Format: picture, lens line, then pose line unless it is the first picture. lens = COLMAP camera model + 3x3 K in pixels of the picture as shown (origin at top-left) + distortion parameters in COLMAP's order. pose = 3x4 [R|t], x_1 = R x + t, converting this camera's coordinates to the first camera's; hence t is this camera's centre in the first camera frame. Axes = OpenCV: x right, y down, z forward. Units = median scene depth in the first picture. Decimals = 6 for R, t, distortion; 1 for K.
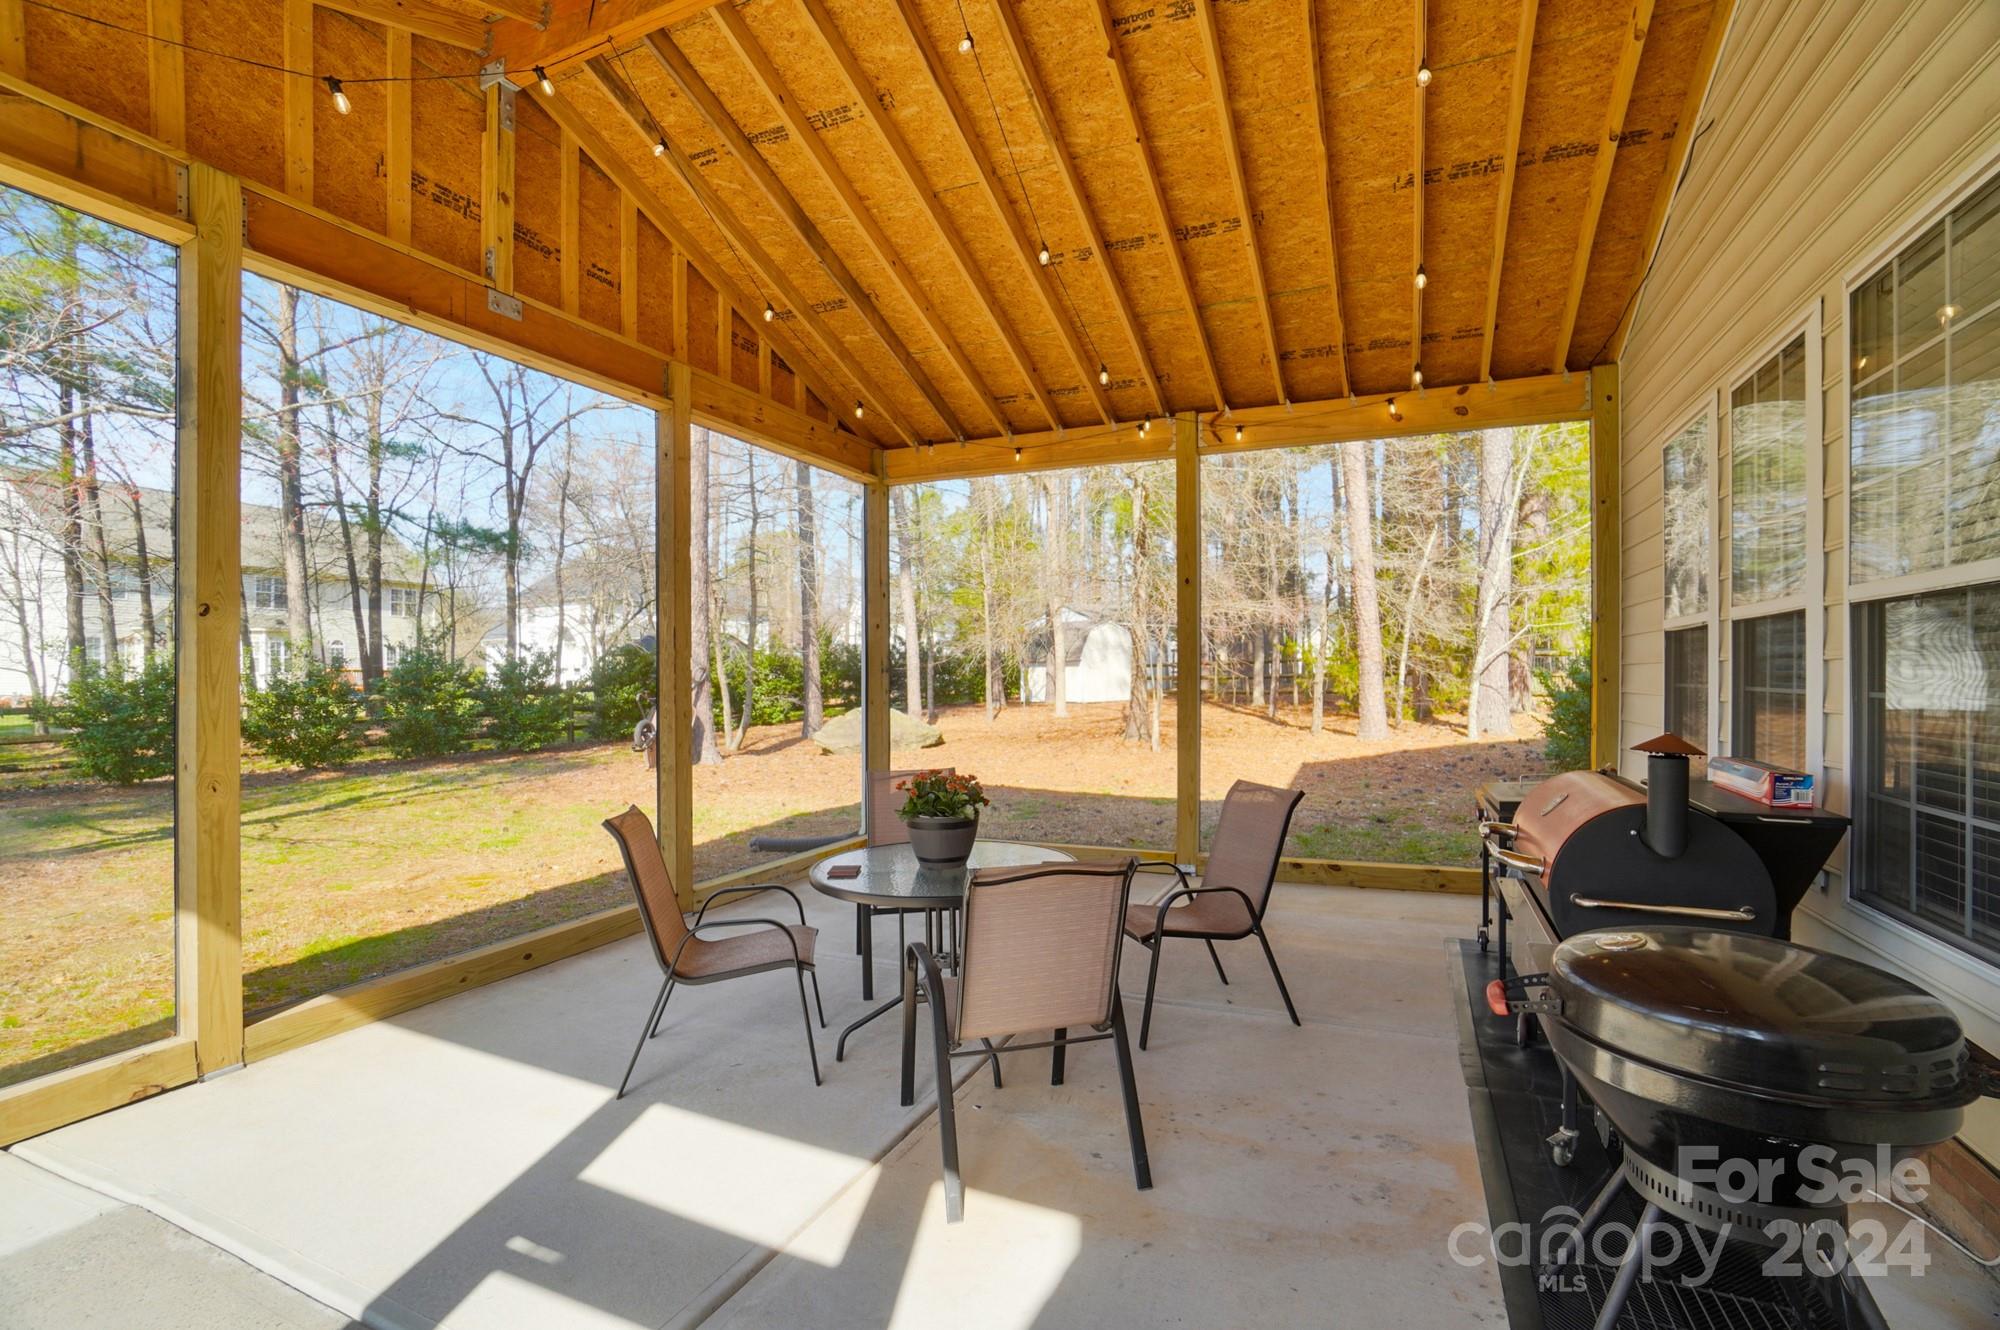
lens RADIAL K [[887.7, 0, 968.0], [0, 887.7, 667.2], [0, 0, 1]] dist [-0.022069, 0.000150]
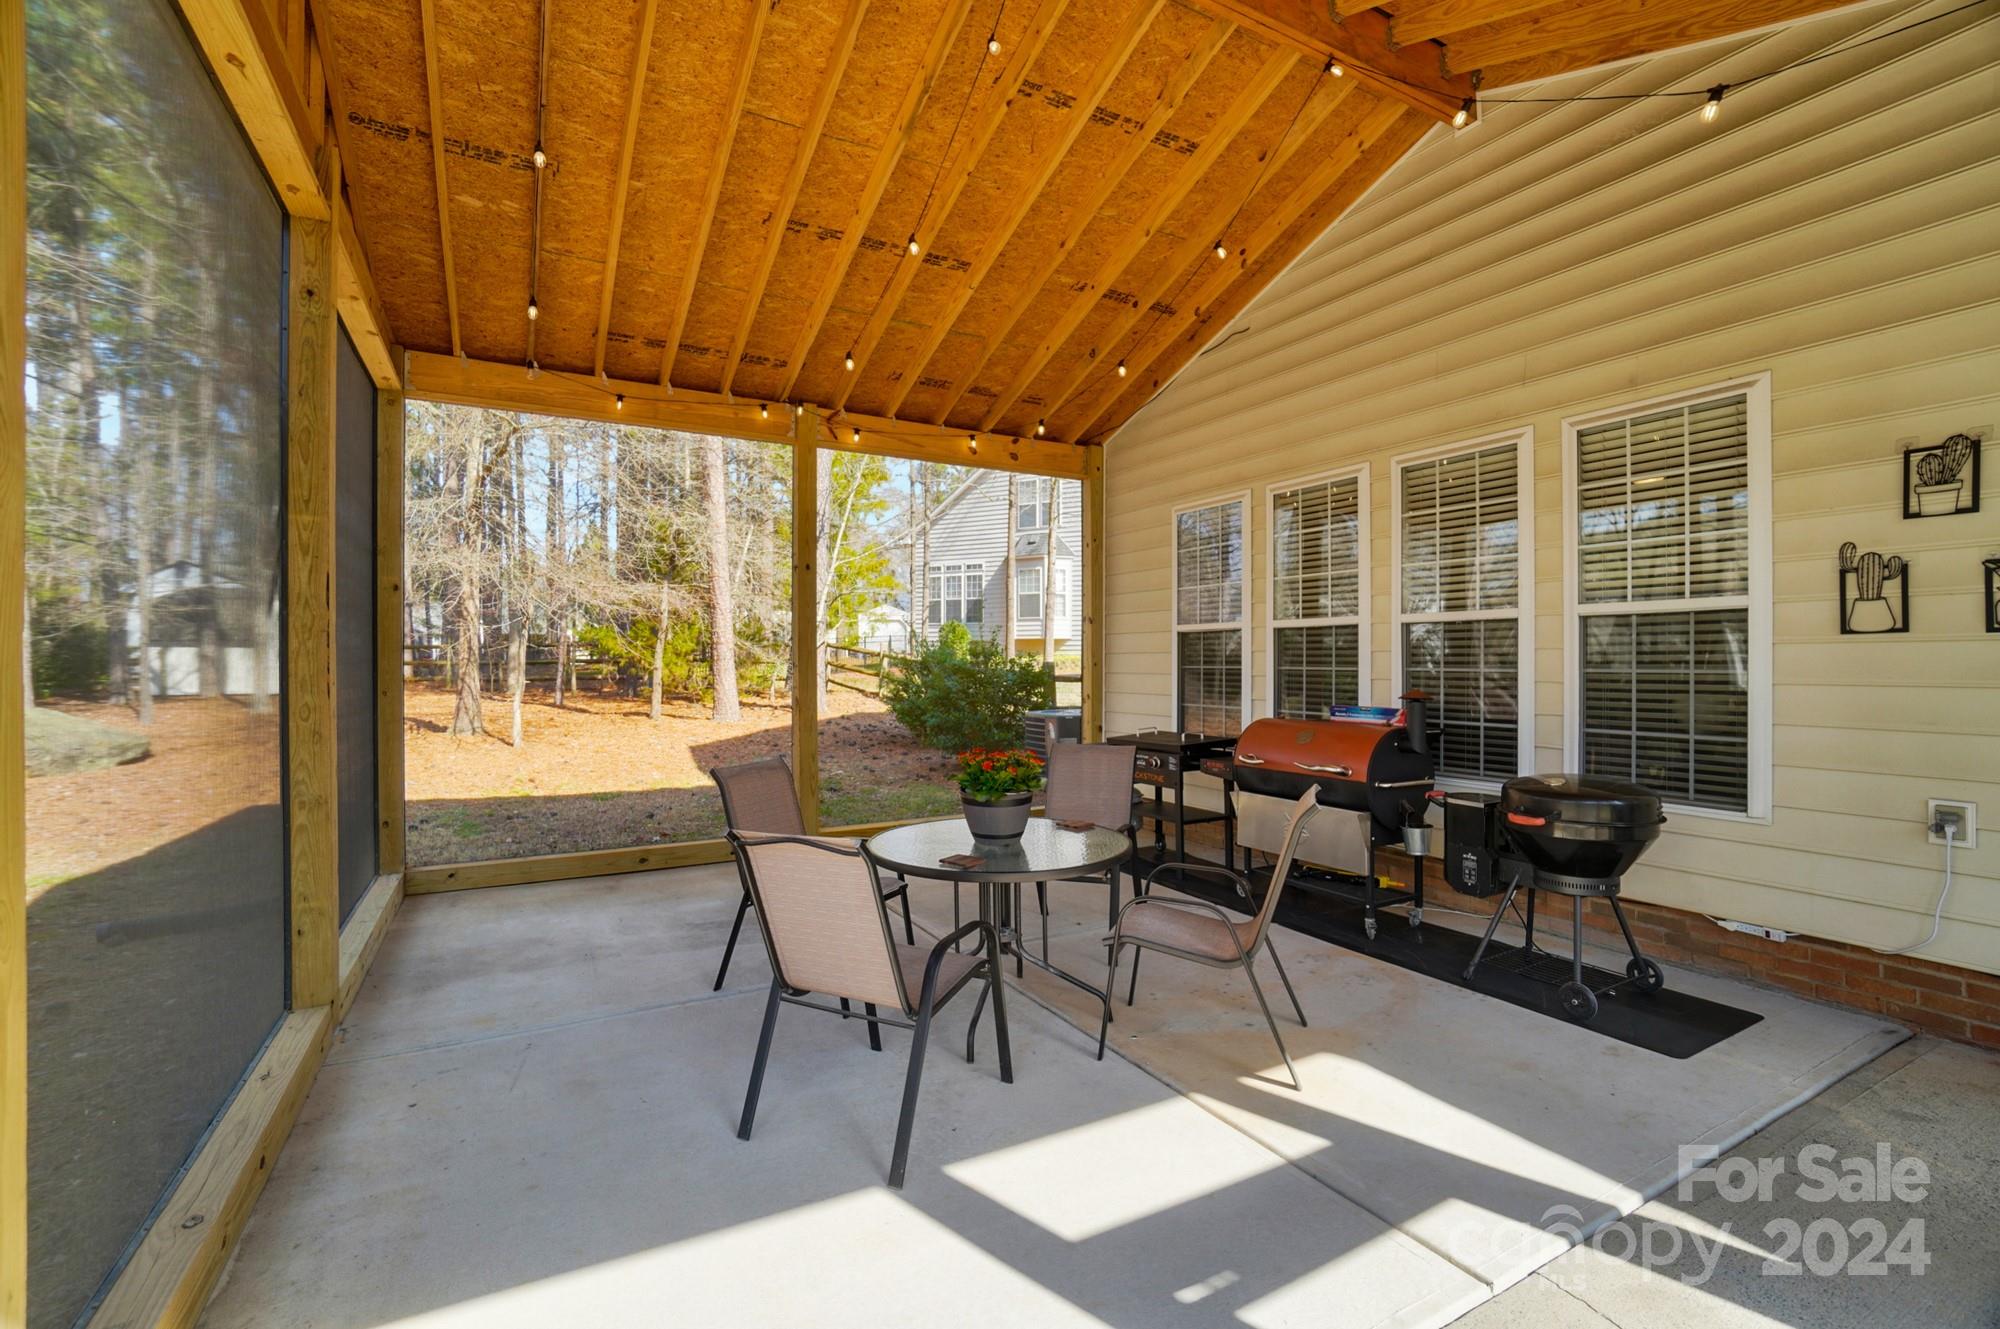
lens RADIAL K [[878.7, 0, 994.4], [0, 878.7, 660.5], [0, 0, 1]] dist [-0.062933, 0.021762]
pose [[0.592455, -0.000621, 0.805603, -0.720447], [-0.008174, 0.999944, 0.006783, 0.005448], [-0.805562, -0.010603, 0.592417, 0.353861]]
